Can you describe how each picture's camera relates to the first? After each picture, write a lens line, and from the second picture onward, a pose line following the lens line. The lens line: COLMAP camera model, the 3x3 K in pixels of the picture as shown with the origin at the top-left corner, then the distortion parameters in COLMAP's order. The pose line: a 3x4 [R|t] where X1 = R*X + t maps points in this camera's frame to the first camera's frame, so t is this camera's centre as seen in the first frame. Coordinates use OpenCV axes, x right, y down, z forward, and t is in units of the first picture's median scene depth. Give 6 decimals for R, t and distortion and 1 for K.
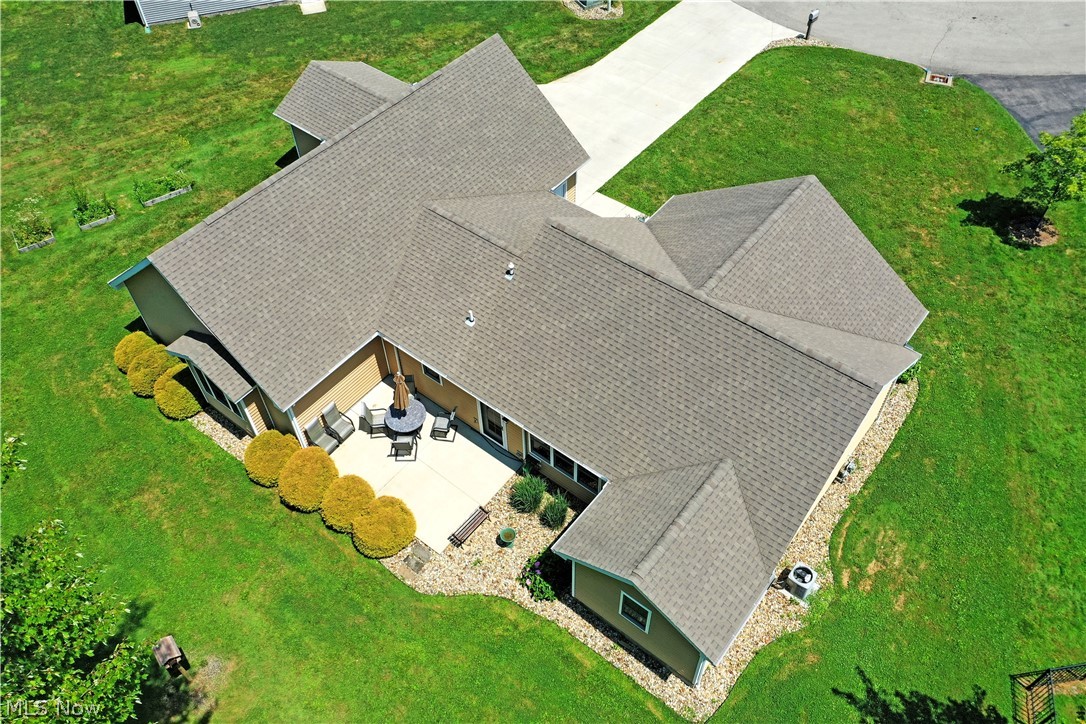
lens RADIAL K [[865.1, 0, 543.0], [0, 865.1, 362.0], [0, 0, 1]] dist [0.005590, 0.006142]
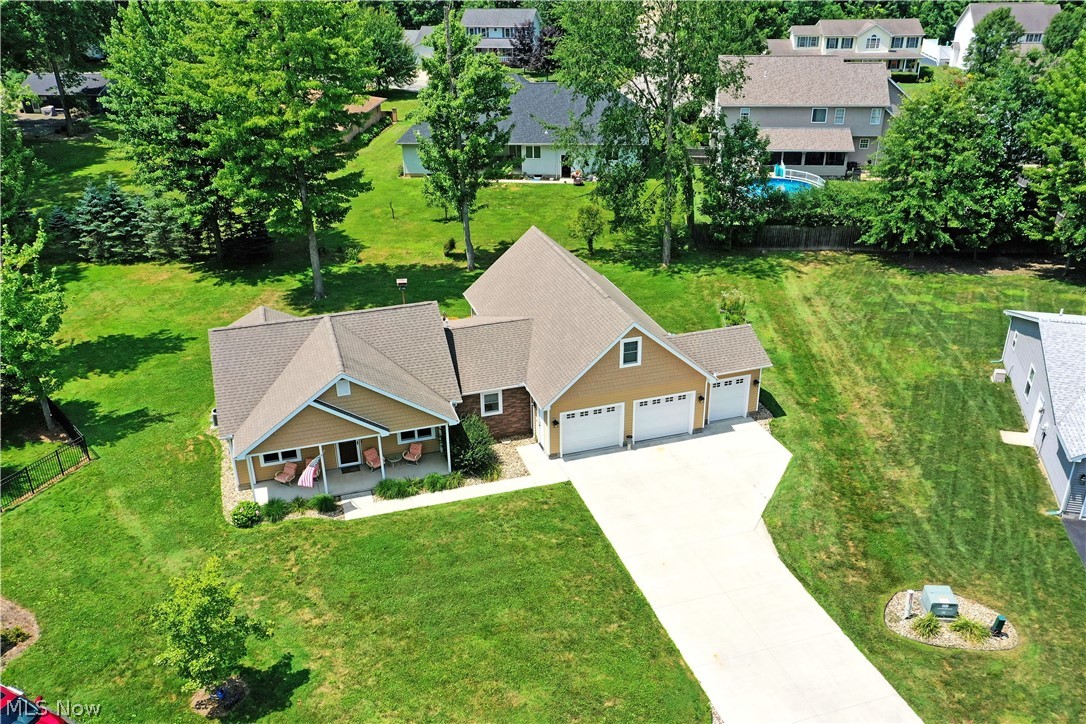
lens RADIAL K [[926.2, 0, 542.8], [0, 926.2, 383.1], [0, 0, 1]] dist [0.000985, 0.003128]
pose [[-0.560532, 0.392958, -0.728964, 1.135626], [-0.613814, 0.393752, 0.684246, -1.315487], [0.555911, 0.830989, 0.020493, 1.113832]]
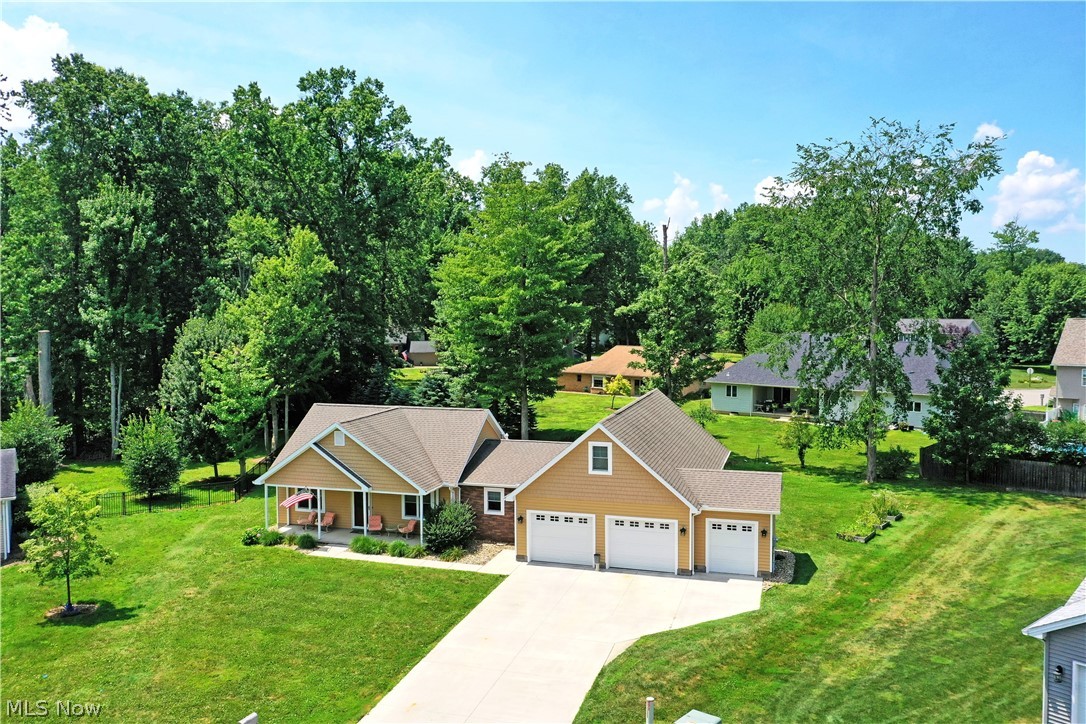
lens RADIAL K [[865.1, 0, 543.0], [0, 865.1, 362.0], [0, 0, 1]] dist [0.005590, 0.006142]
pose [[-0.932019, 0.045251, -0.359573, 0.501427], [-0.261946, 0.601546, 0.754670, -1.484531], [0.250449, 0.797555, -0.548799, 1.786666]]
